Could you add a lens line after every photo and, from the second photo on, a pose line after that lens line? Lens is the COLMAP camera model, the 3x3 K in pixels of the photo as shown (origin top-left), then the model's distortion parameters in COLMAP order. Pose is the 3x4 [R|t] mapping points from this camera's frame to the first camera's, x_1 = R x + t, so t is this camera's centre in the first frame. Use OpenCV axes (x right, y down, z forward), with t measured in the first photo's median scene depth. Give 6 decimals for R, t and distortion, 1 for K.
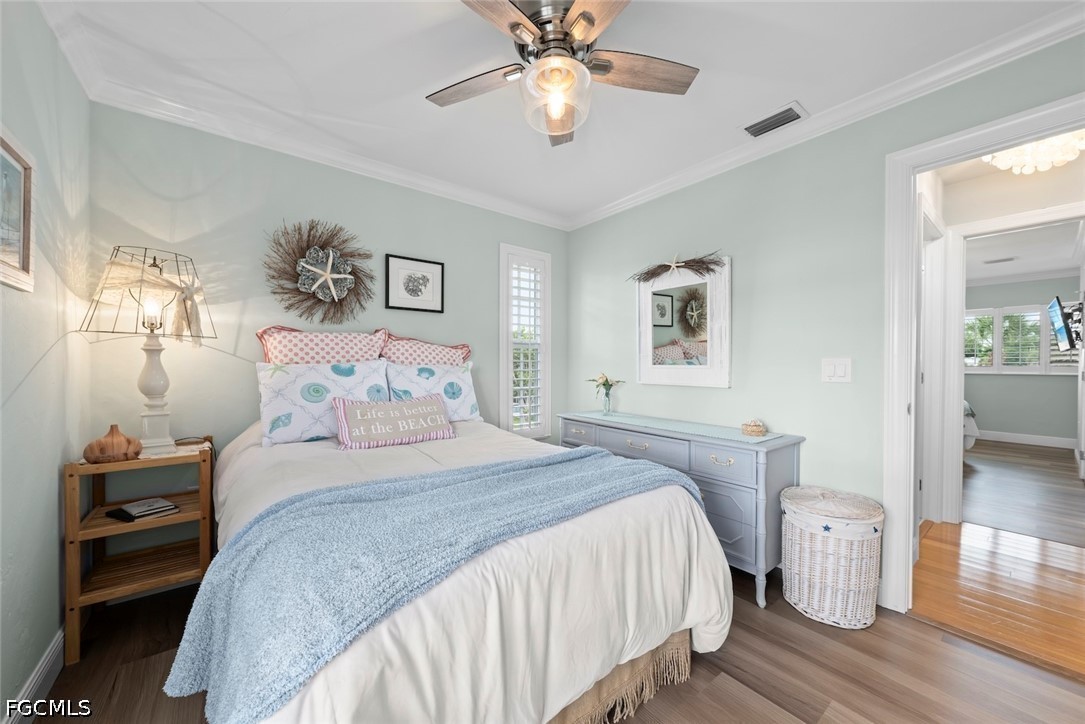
lens RADIAL K [[395.5, 0, 542.8], [0, 395.5, 367.2], [0, 0, 1]] dist [-0.000984, -0.000029]
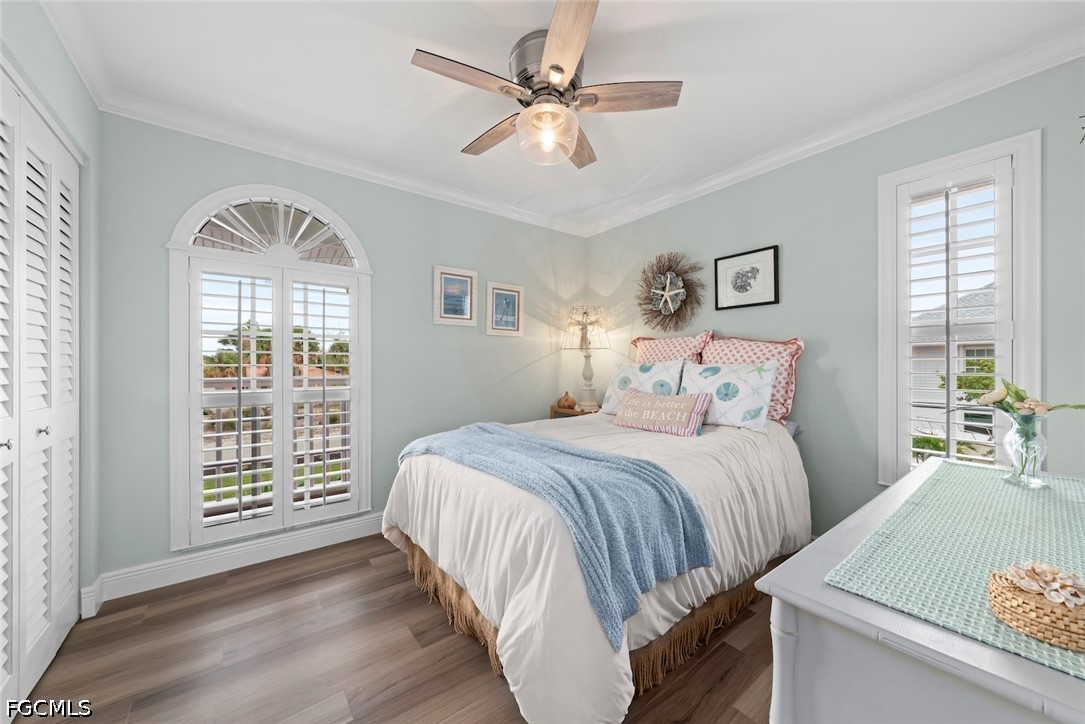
lens RADIAL K [[395.5, 0, 544.1], [0, 395.5, 361.9], [0, 0, 1]] dist [-0.000984, -0.000029]
pose [[-0.006803, -0.005842, -0.999960, 0.699850], [-0.005801, 0.999966, -0.005802, -0.002584], [0.999960, 0.005761, -0.006836, 0.578828]]
